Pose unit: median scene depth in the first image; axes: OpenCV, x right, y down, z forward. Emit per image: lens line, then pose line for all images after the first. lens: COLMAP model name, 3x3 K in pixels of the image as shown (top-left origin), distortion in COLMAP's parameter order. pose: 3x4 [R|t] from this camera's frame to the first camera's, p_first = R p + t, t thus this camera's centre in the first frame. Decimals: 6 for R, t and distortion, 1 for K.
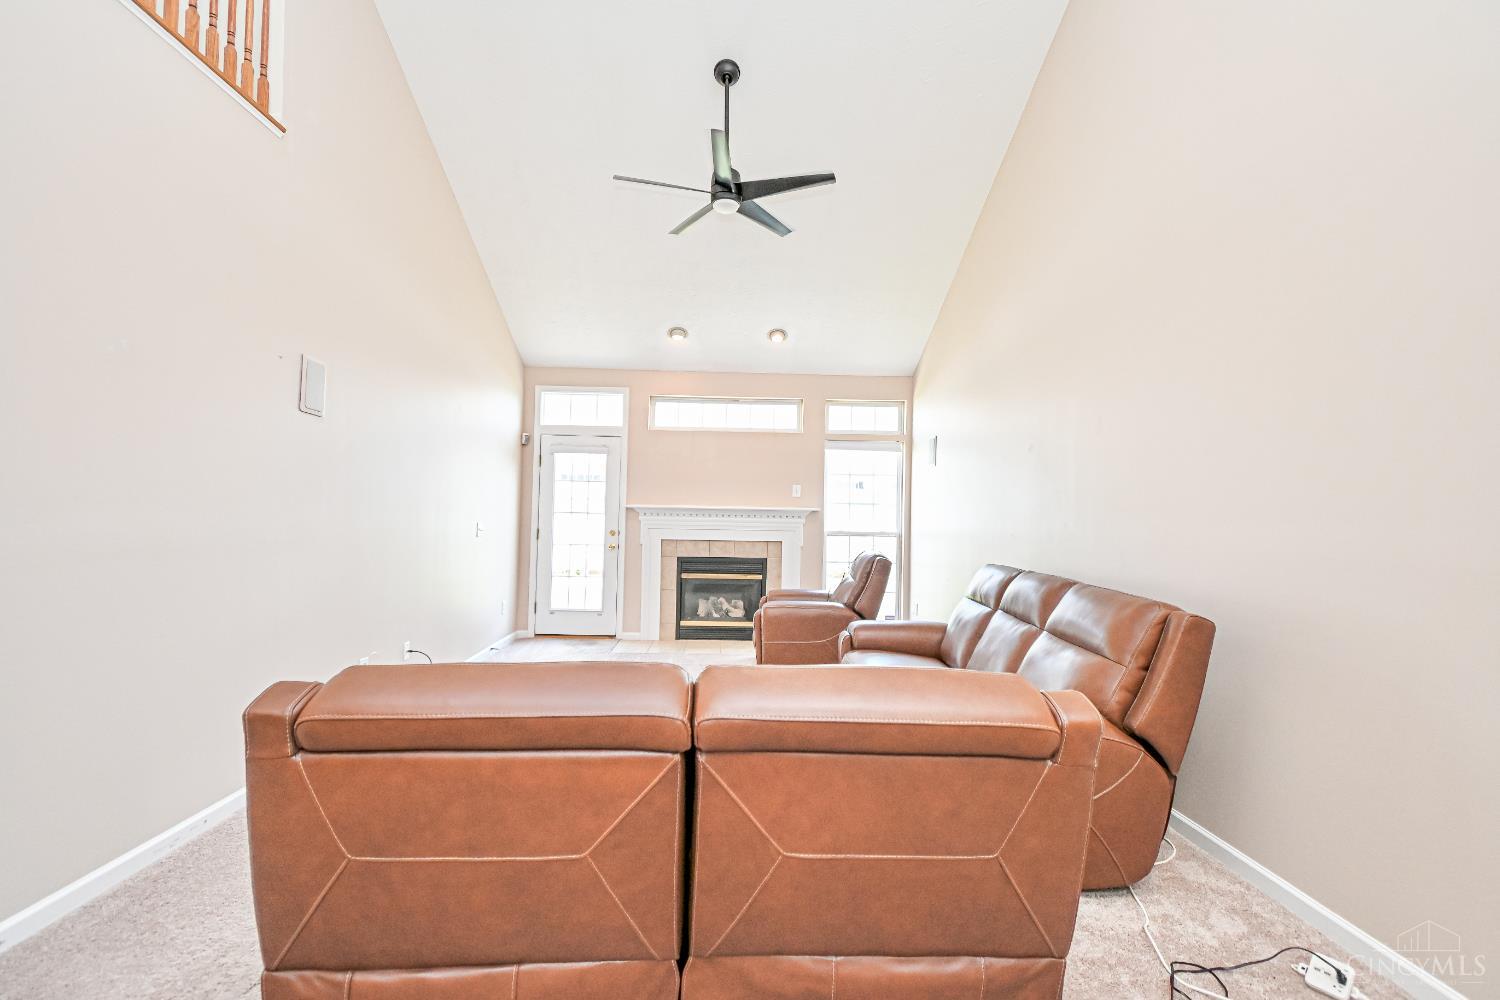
lens RADIAL K [[659.9, 0, 740.5], [0, 659.9, 501.2], [0, 0, 1]] dist [0.009101, -0.001726]
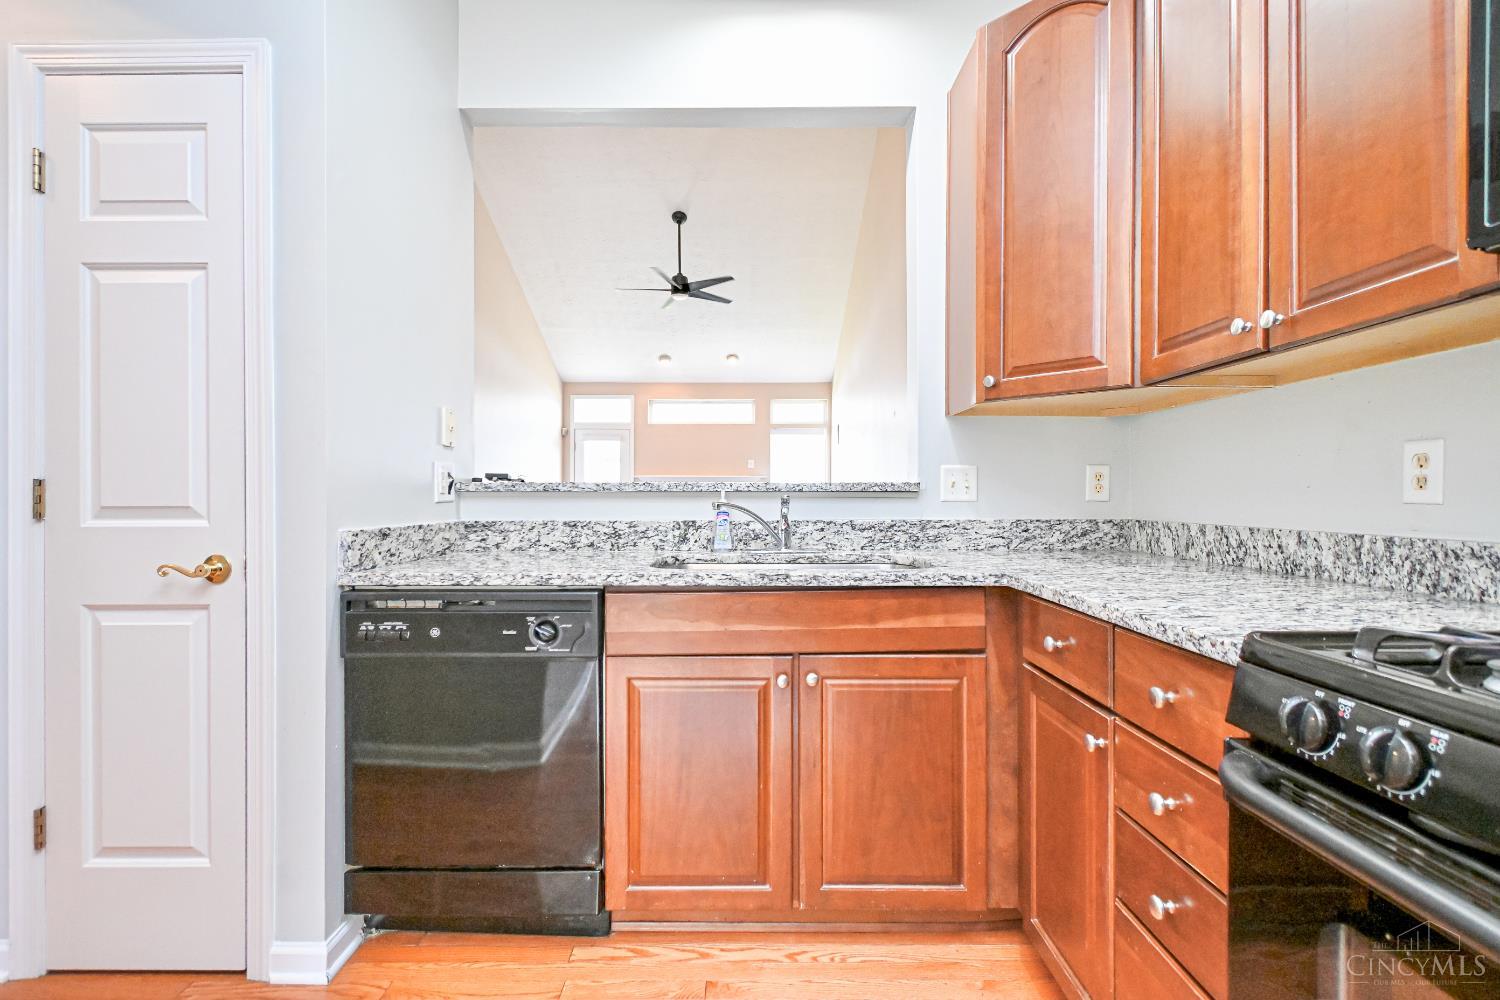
lens RADIAL K [[659.9, 0, 743.7], [0, 659.9, 499.7], [0, 0, 1]] dist [0.009101, -0.001726]
pose [[0.999207, -0.019426, -0.034765, 0.117828], [0.019996, 0.999670, 0.016120, 0.039577], [0.034440, -0.016802, 0.999266, -0.447148]]
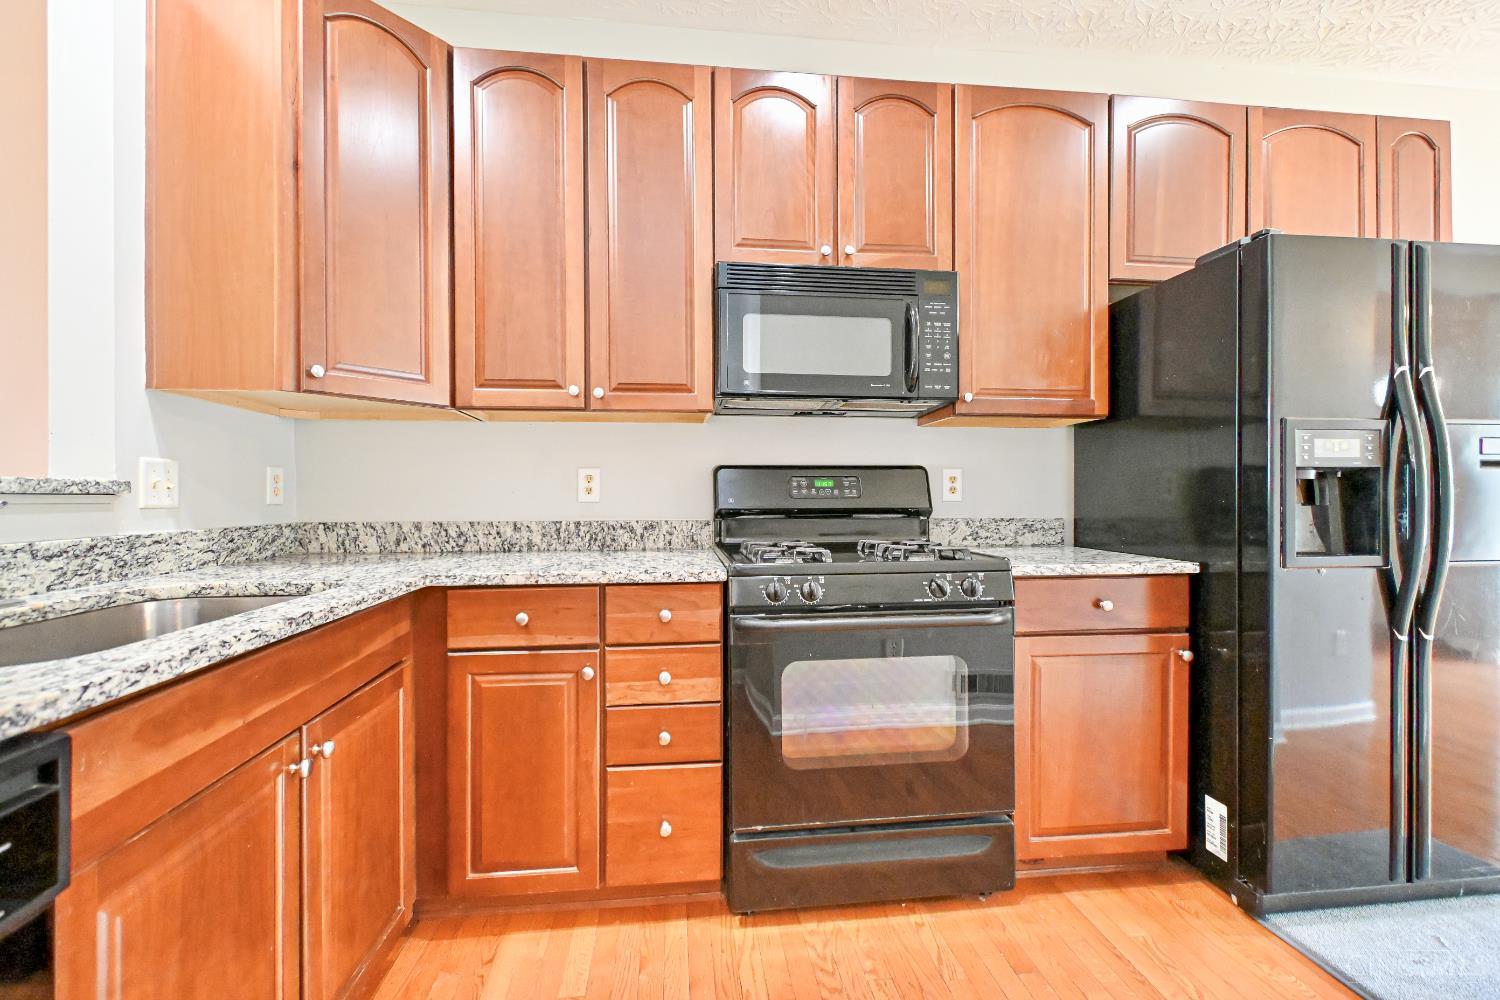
lens RADIAL K [[659.9, 0, 750.7], [0, 659.9, 500.7], [0, 0, 1]] dist [0.009101, -0.001726]
pose [[-0.084203, -0.026335, 0.996101, -0.043835], [-0.008751, 0.999632, 0.025689, 0.037252], [-0.996410, -0.006554, -0.084402, -0.311857]]
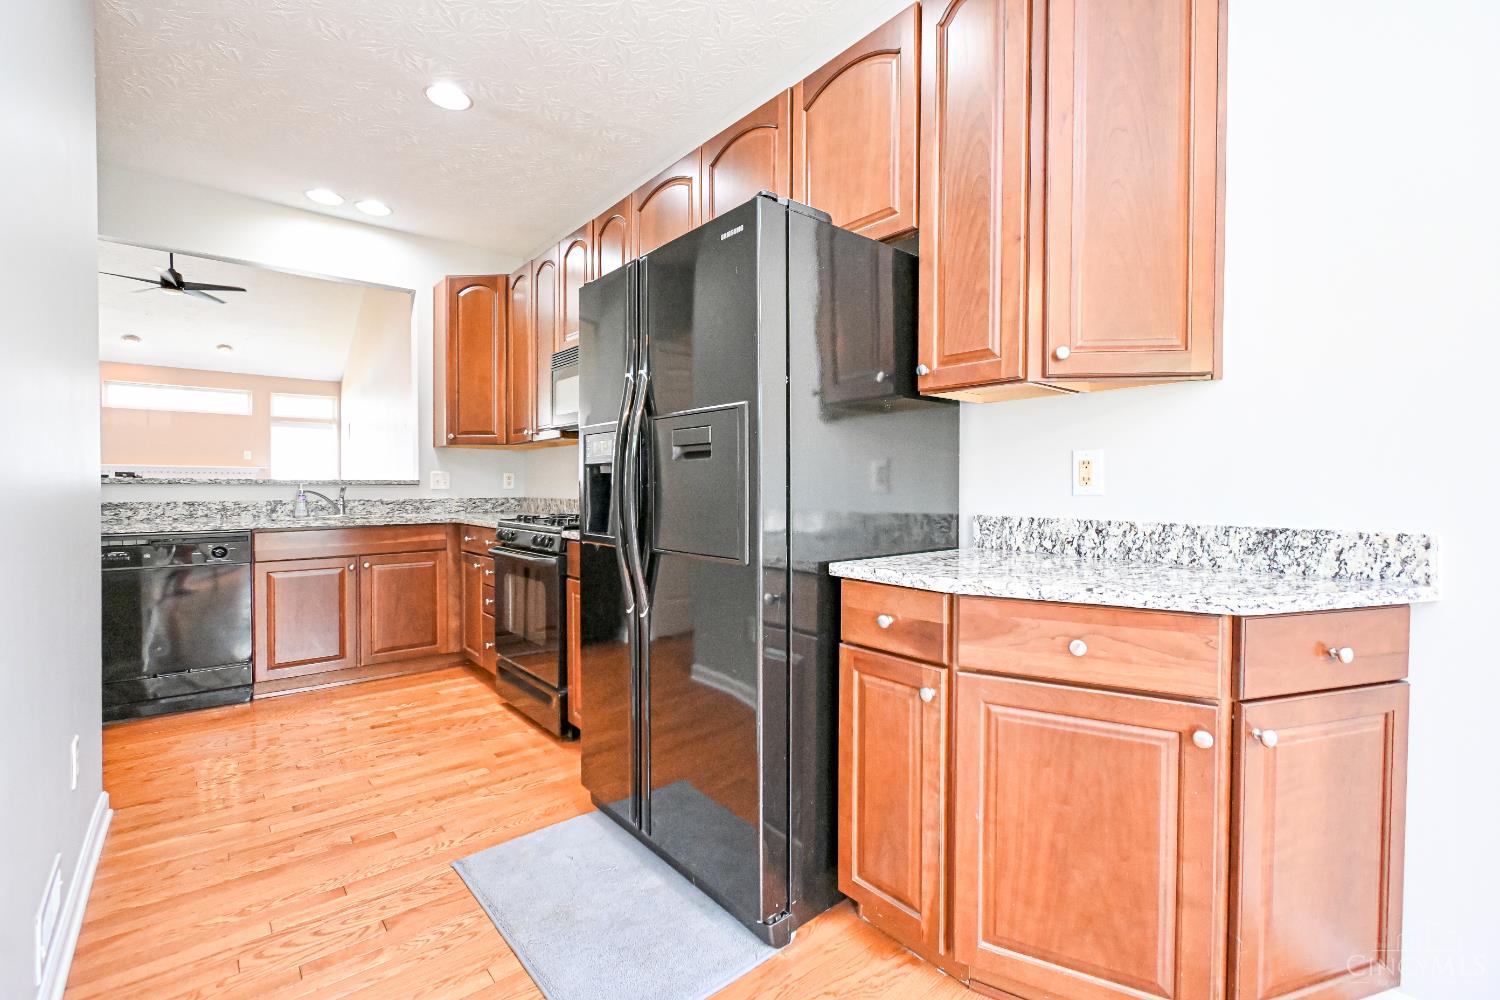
lens RADIAL K [[659.9, 0, 750.9], [0, 659.9, 492.2], [0, 0, 1]] dist [0.009101, -0.001726]
pose [[0.783473, -0.023734, 0.620972, 0.045717], [0.008343, 0.999582, 0.027678, 0.034907], [-0.621369, -0.016504, 0.783344, -0.824553]]
